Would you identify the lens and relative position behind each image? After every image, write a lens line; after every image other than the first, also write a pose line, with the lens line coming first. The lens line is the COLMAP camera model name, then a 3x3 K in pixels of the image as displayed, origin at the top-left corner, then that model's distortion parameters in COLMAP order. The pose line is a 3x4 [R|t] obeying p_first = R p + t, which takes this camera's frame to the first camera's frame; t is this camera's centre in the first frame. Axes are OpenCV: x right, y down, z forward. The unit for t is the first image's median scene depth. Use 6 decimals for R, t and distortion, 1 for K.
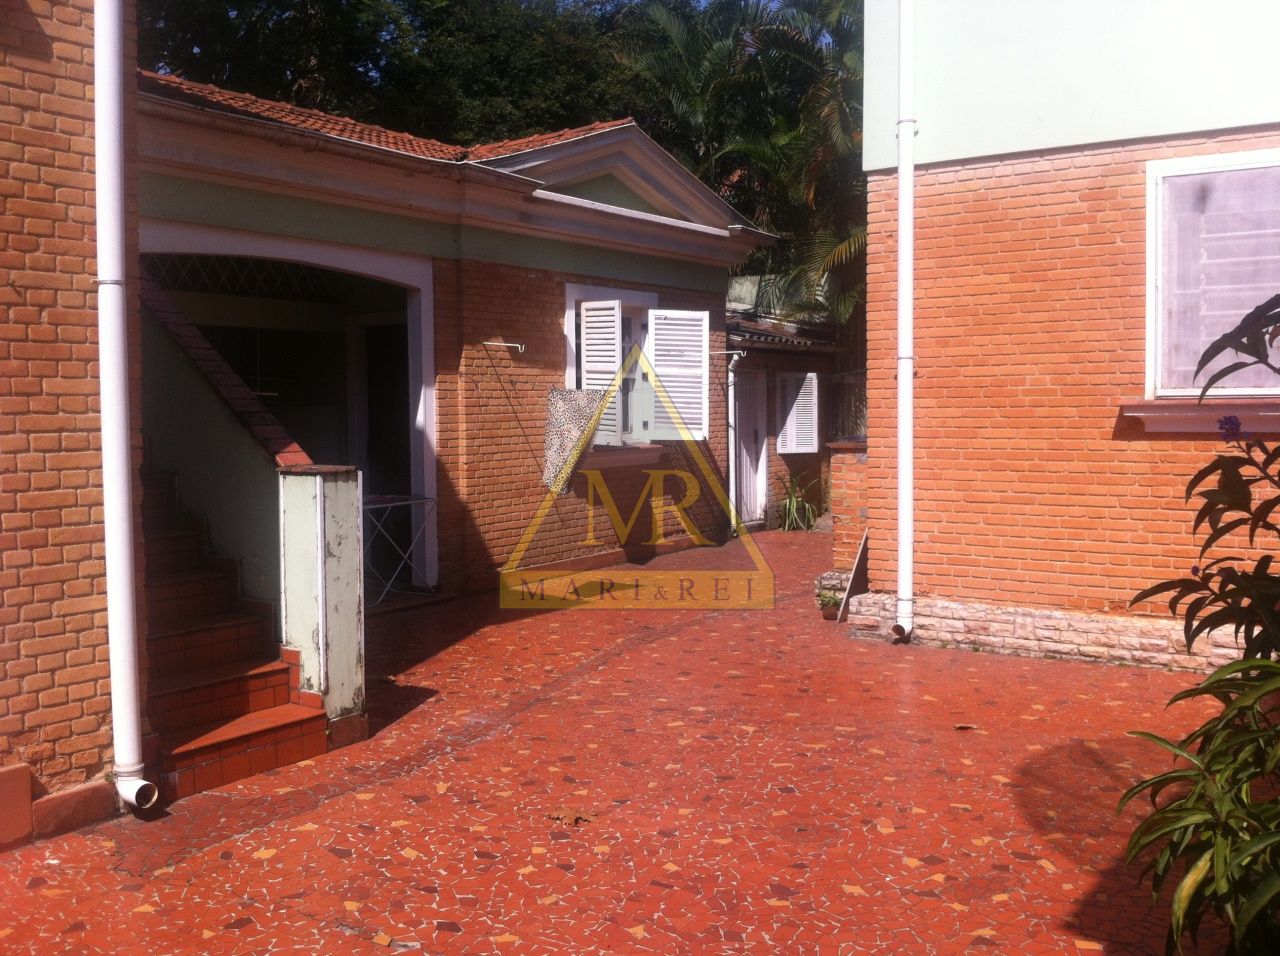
lens RADIAL K [[1263.6, 0, 640.0], [0, 1263.6, 478.0], [0, 0, 1]] dist [0.199281, -0.586157]
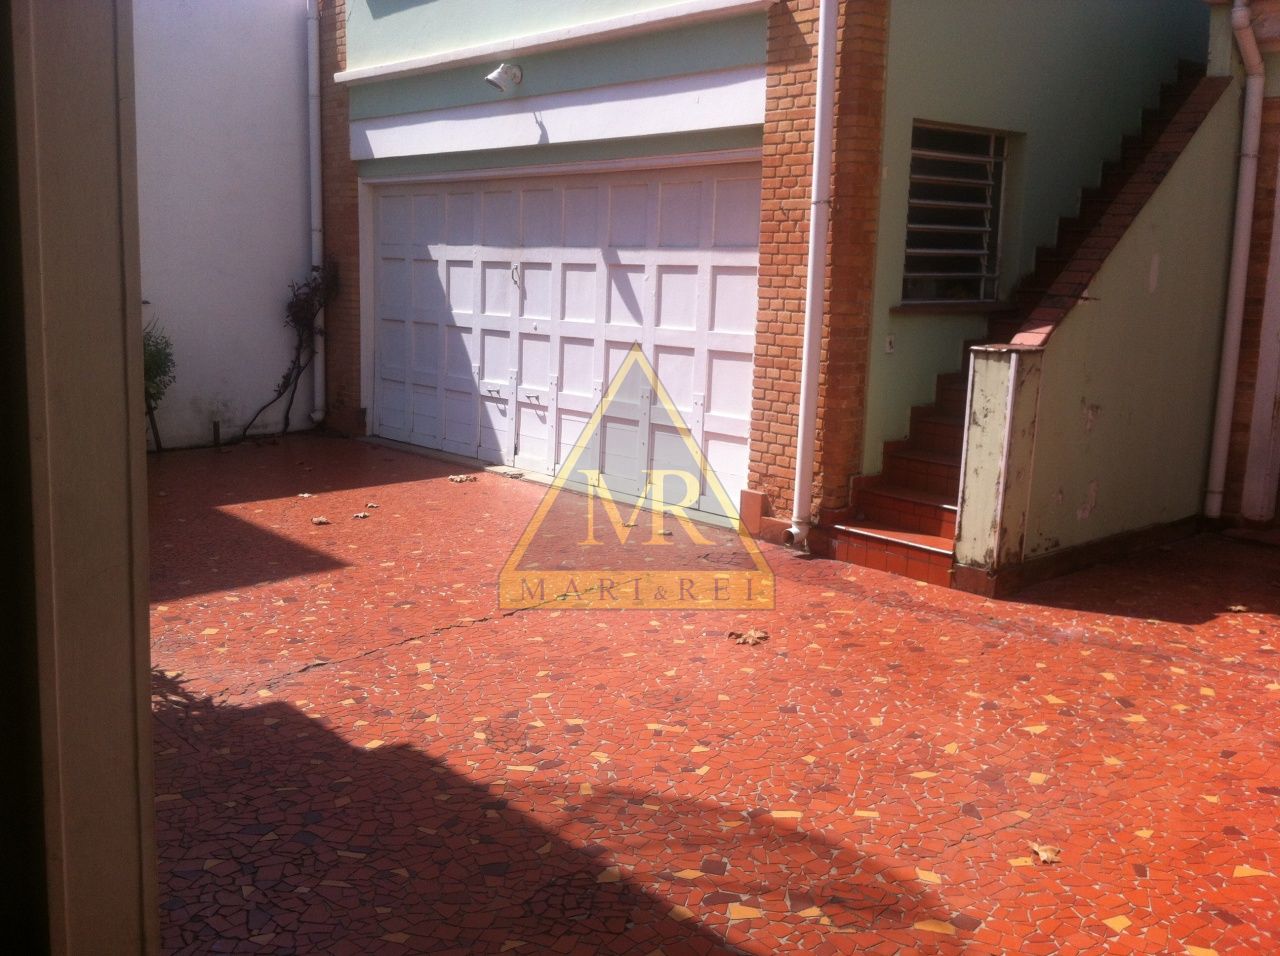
lens RADIAL K [[1201.5, 0, 595.6], [0, 1201.5, 484.0], [0, 0, 1]] dist [-0.020938, -0.164880]
pose [[-0.314845, 0.172306, -0.933372, 0.982213], [-0.070792, 0.976382, 0.204125, -0.091360], [0.946499, 0.130343, -0.295211, 1.134726]]
